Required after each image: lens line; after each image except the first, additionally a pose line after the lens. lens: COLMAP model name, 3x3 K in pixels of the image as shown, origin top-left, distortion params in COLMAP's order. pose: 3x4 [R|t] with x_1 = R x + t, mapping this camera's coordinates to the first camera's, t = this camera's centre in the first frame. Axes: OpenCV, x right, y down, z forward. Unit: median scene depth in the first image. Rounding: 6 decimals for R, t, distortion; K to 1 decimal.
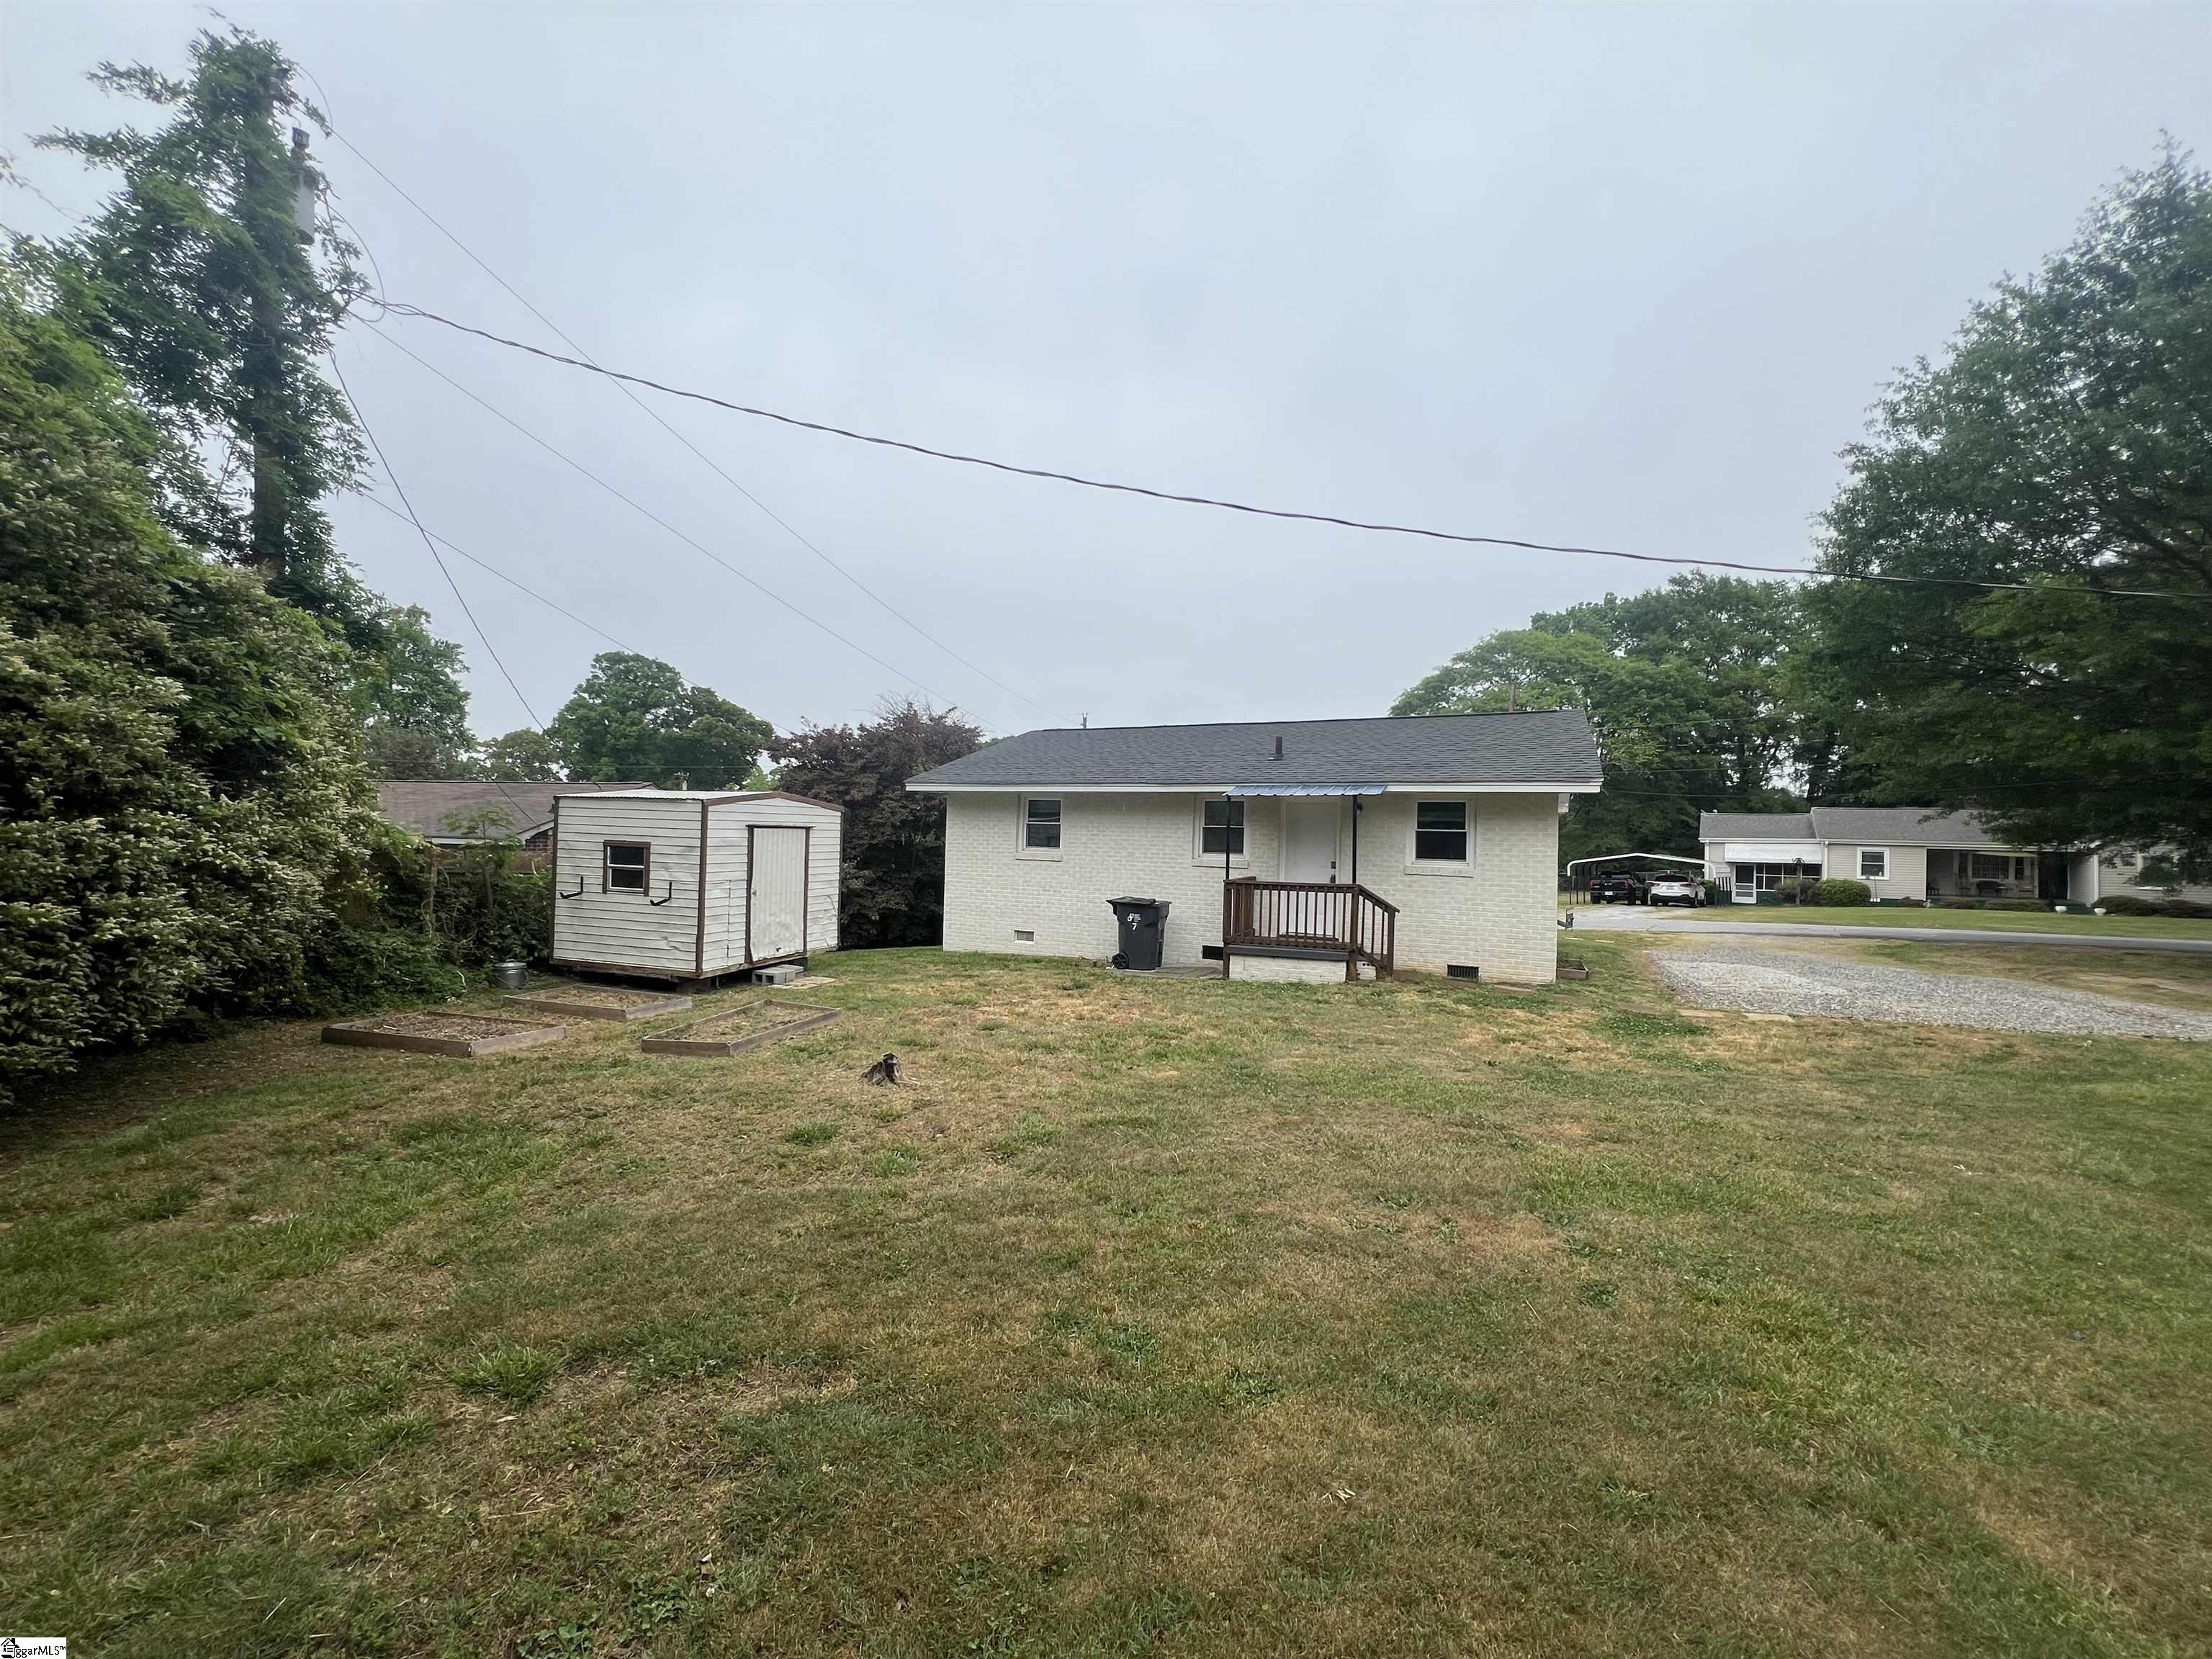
lens RADIAL K [[889.9, 0, 1106.0], [0, 889.9, 829.5], [0, 0, 1]] dist [0.000337, 0.000050]
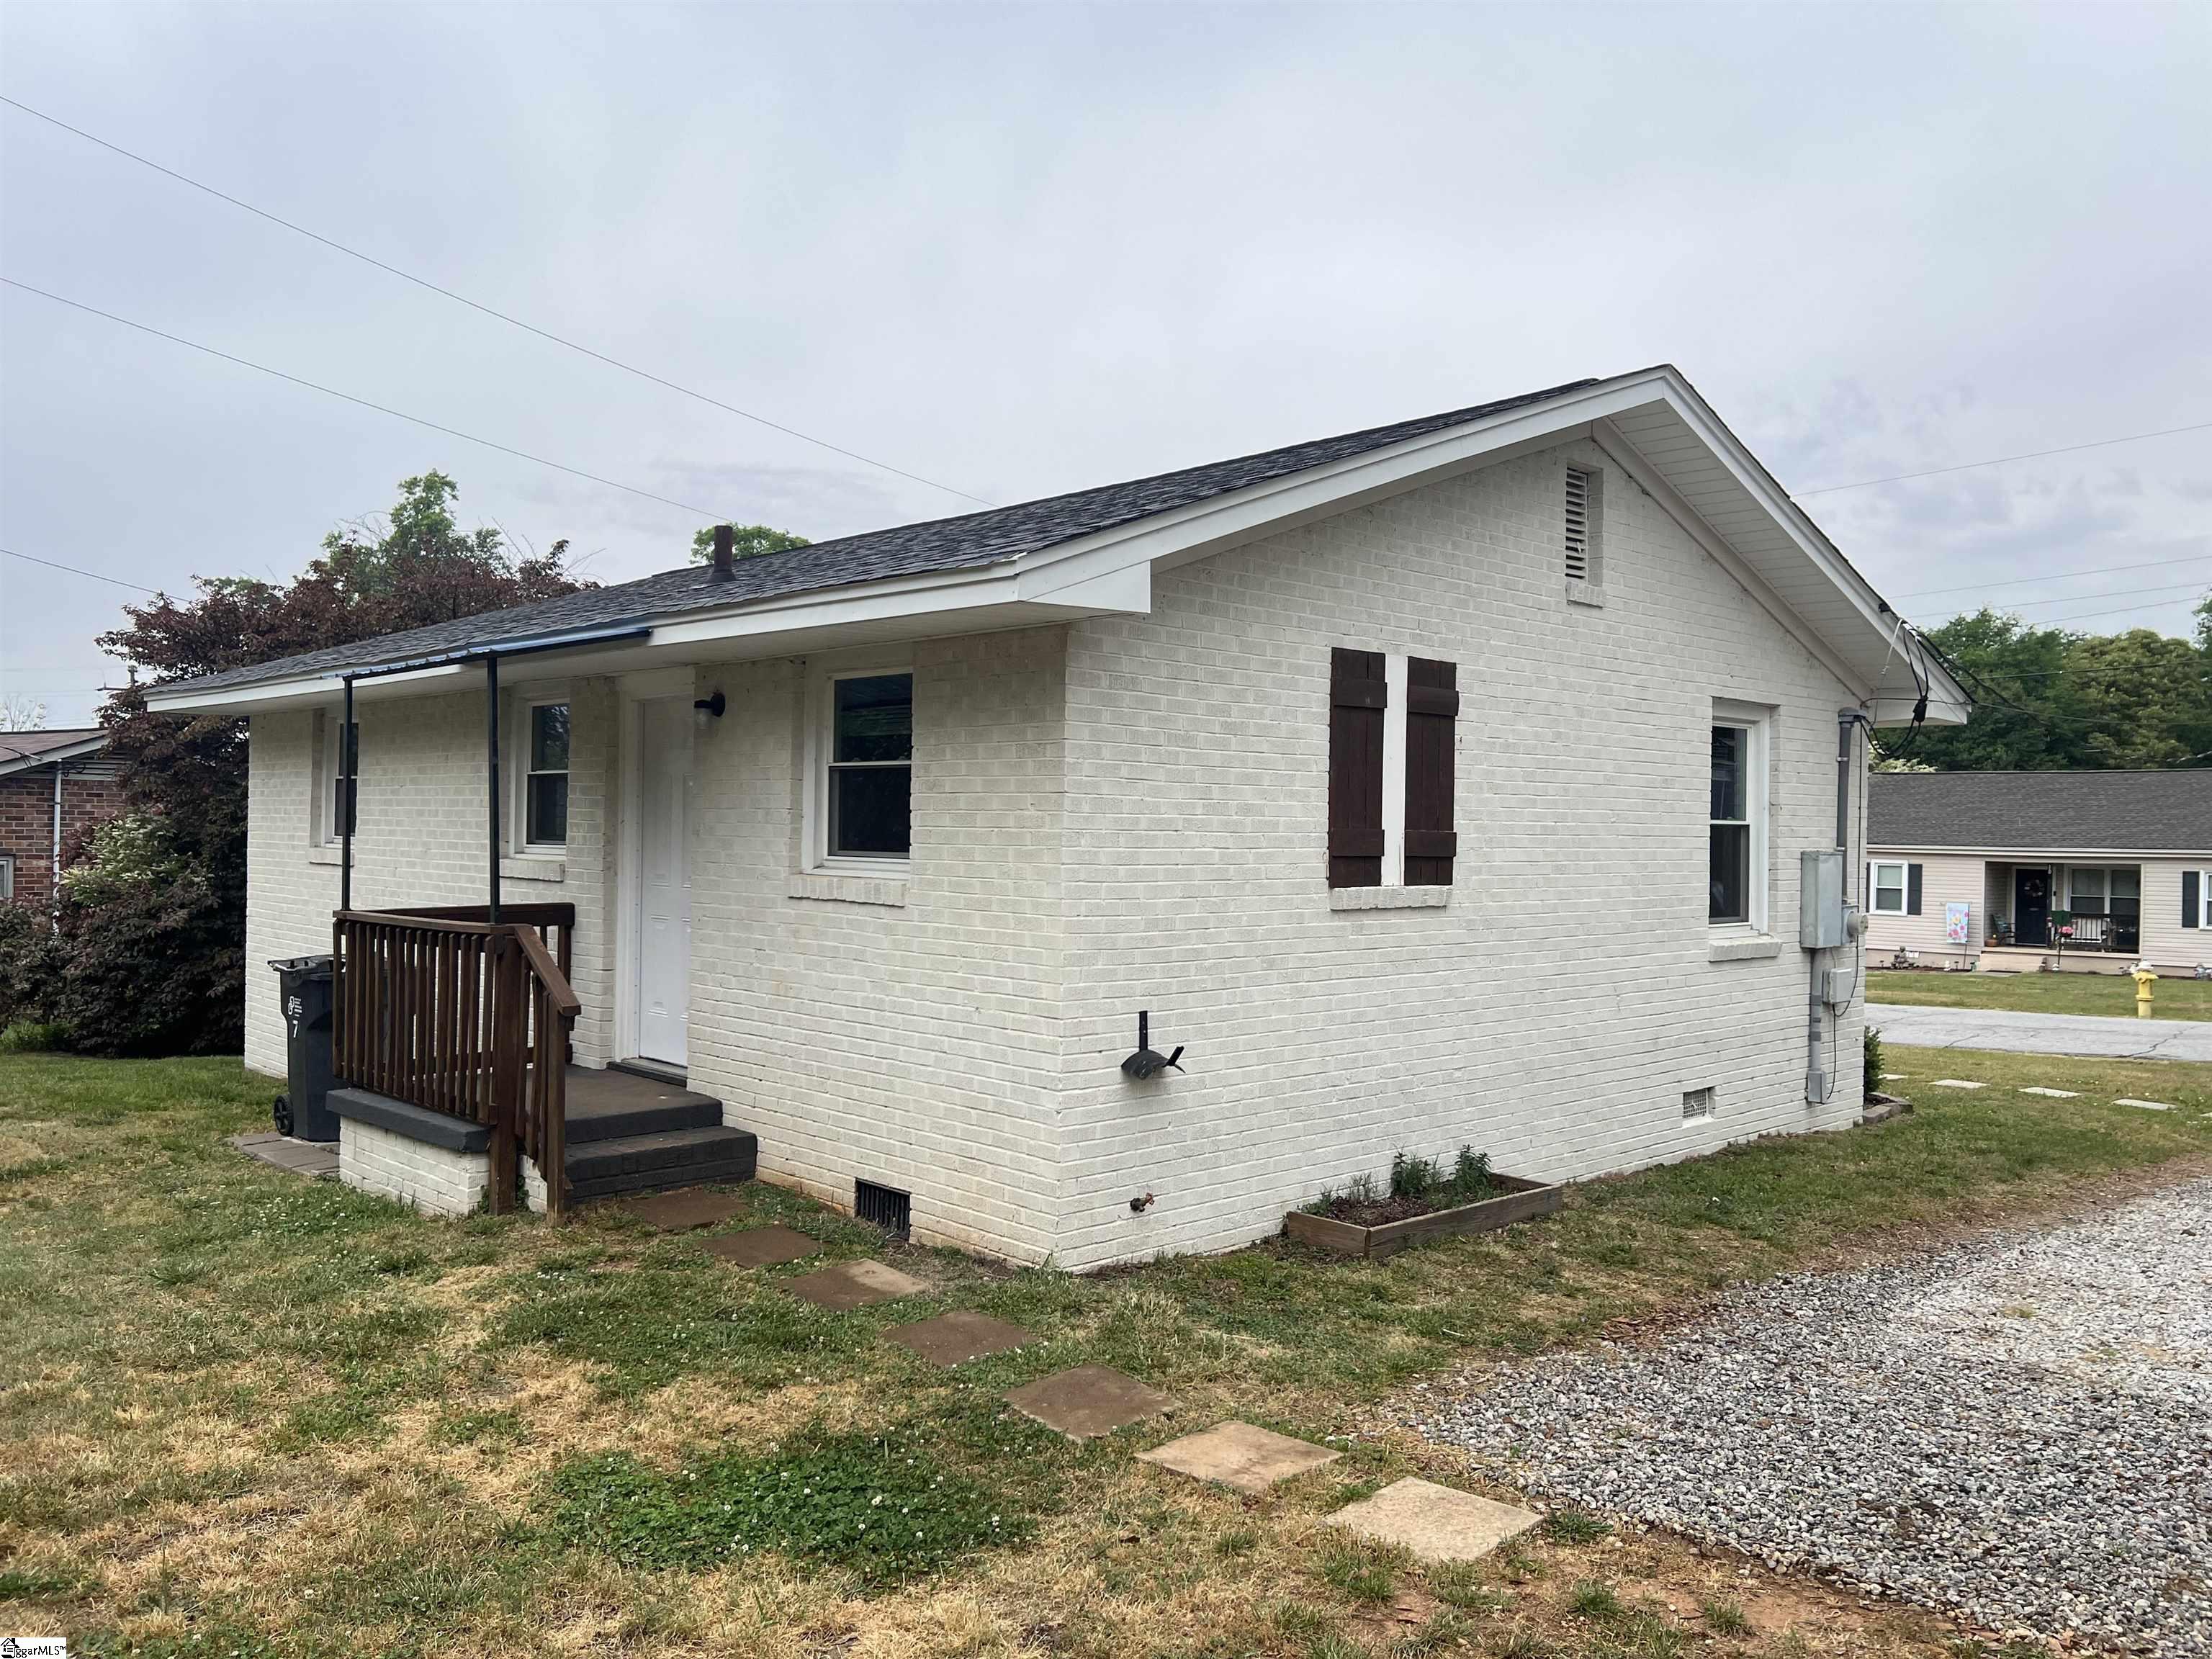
lens RADIAL K [[1688.7, 0, 1106.0], [0, 1688.7, 829.5], [0, 0, 1]] dist [0.057661, -0.061860]
pose [[0.930901, -0.009231, -0.365155, 0.686308], [0.009584, 0.999954, -0.000845, 0.026013], [0.365146, -0.002713, 0.930946, 0.453684]]
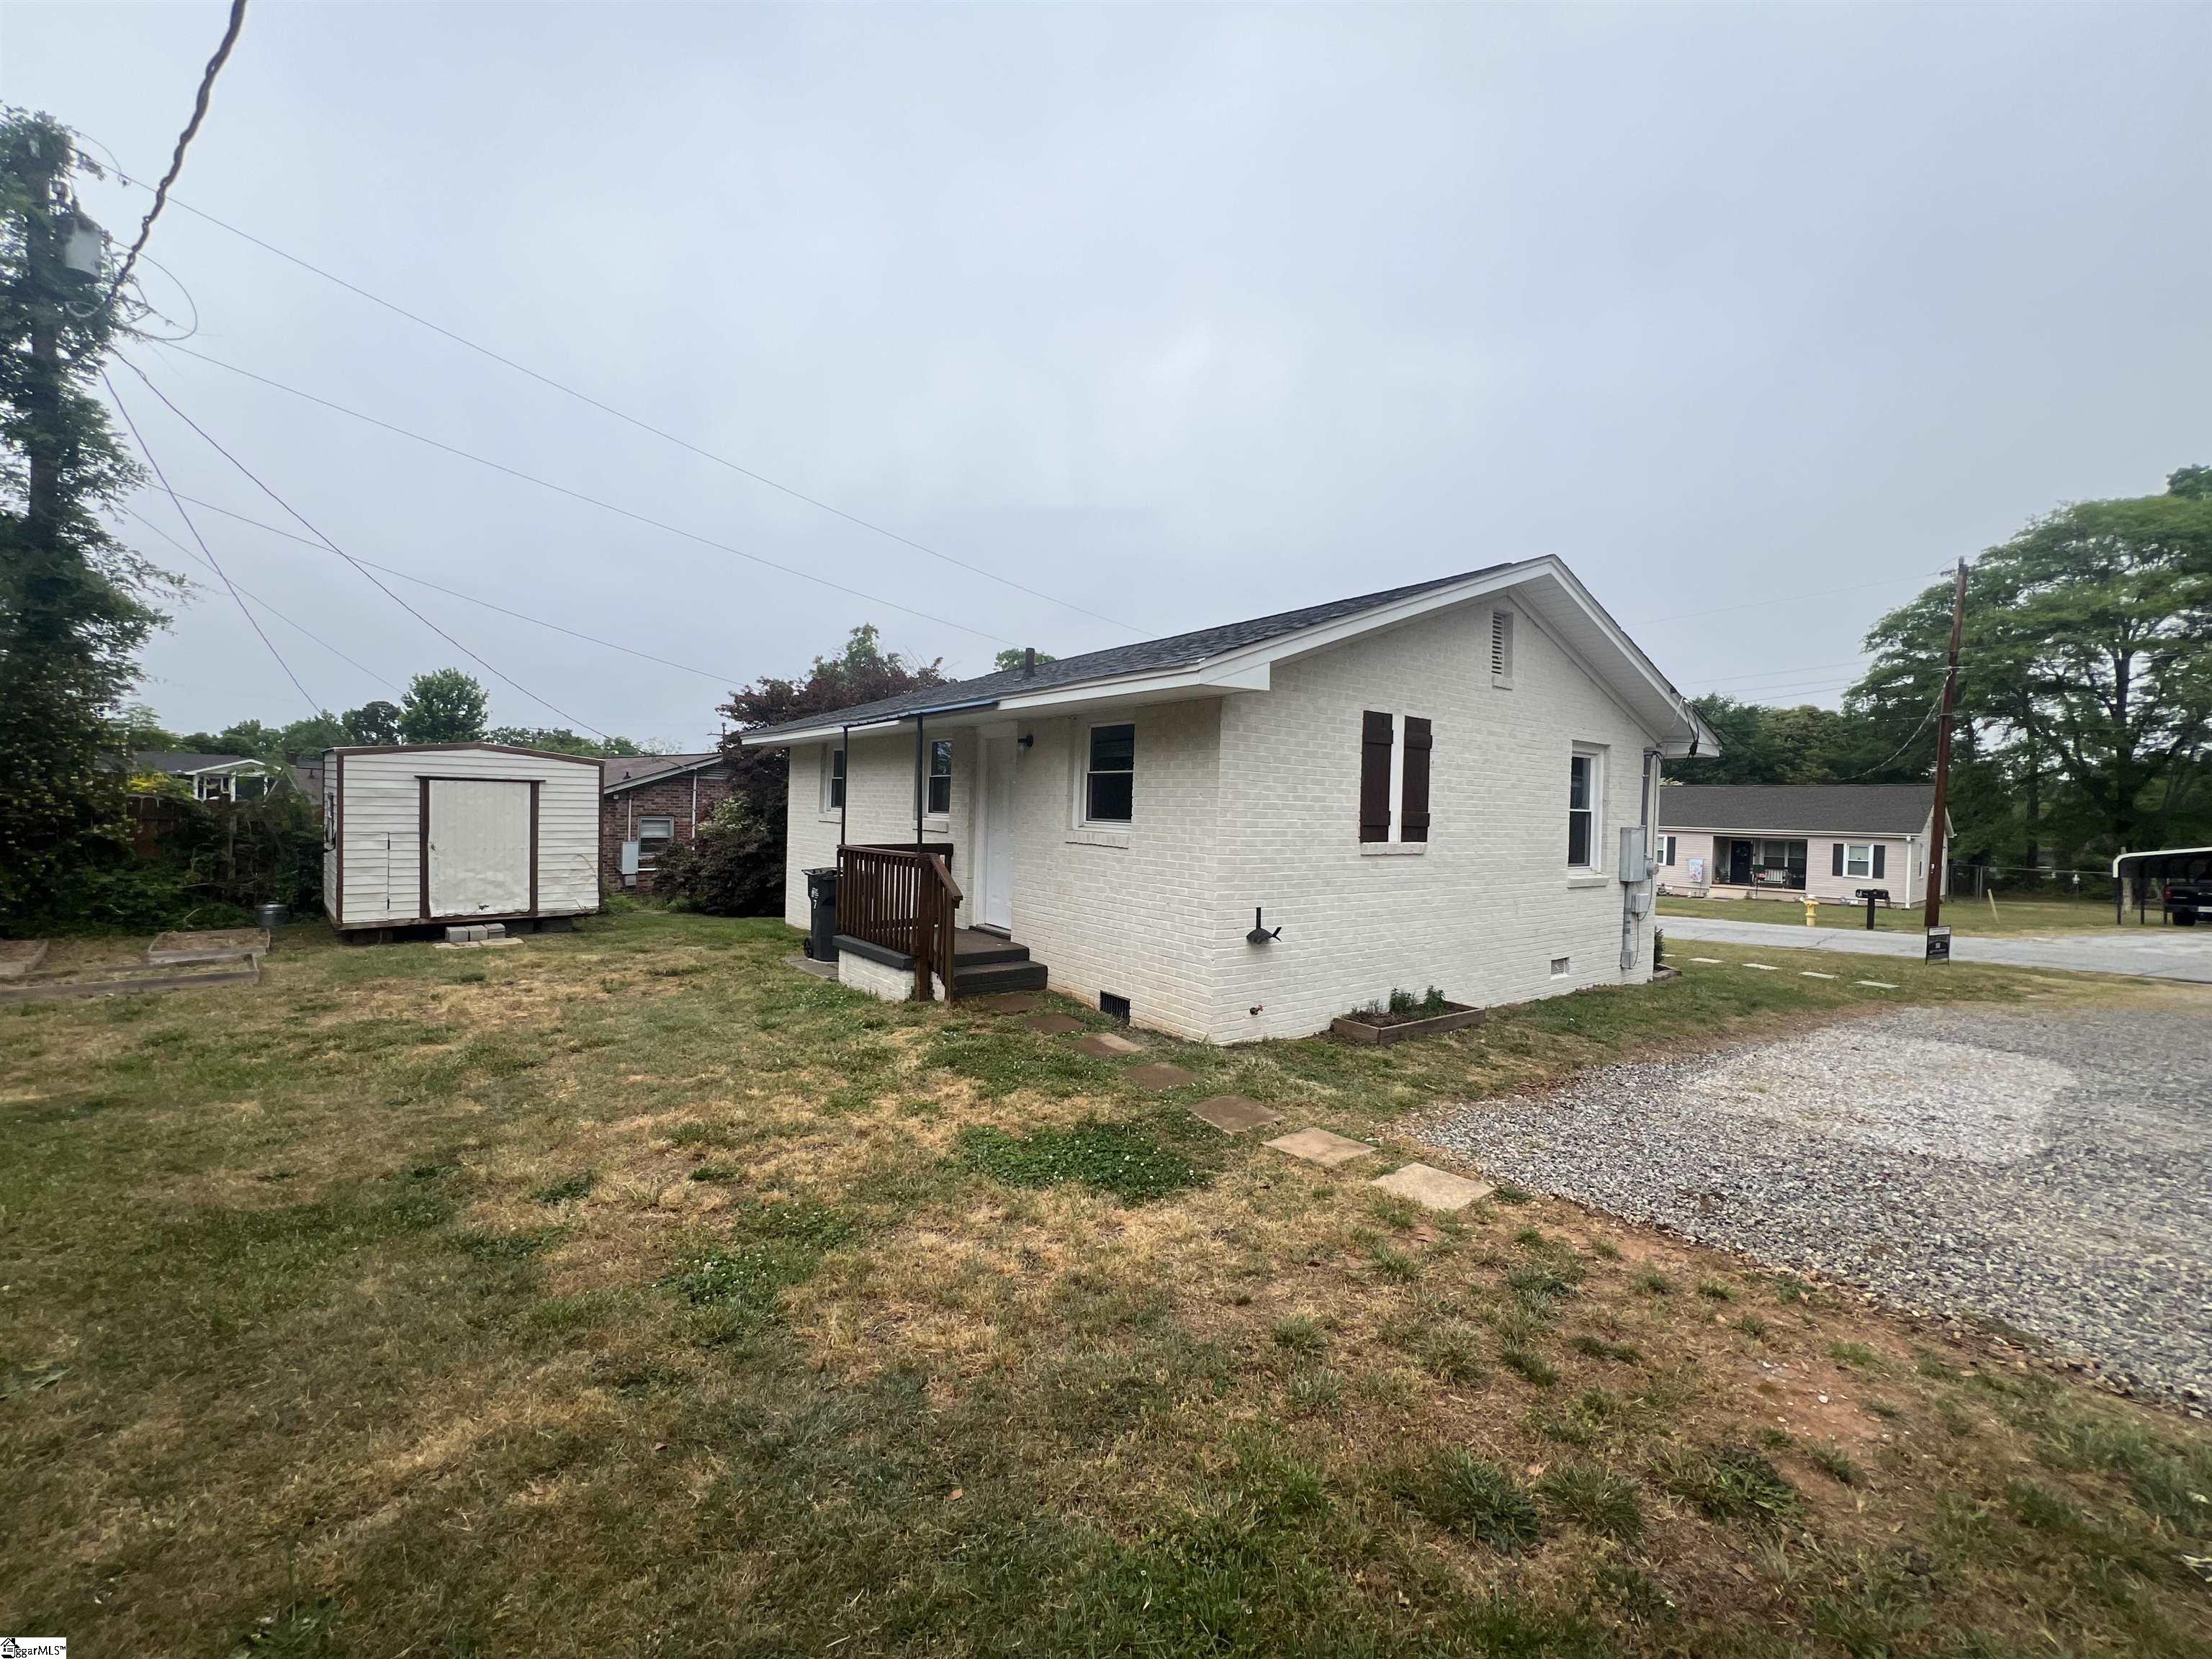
lens RADIAL K [[899.0, 0, 1100.6], [0, 899.0, 820.8], [0, 0, 1]] dist [0.000711, -0.000037]
pose [[0.882035, 0.008832, -0.471101, 0.666790], [-0.004663, 0.999939, 0.010017, 0.027972], [0.471161, -0.006638, 0.882022, 0.447460]]
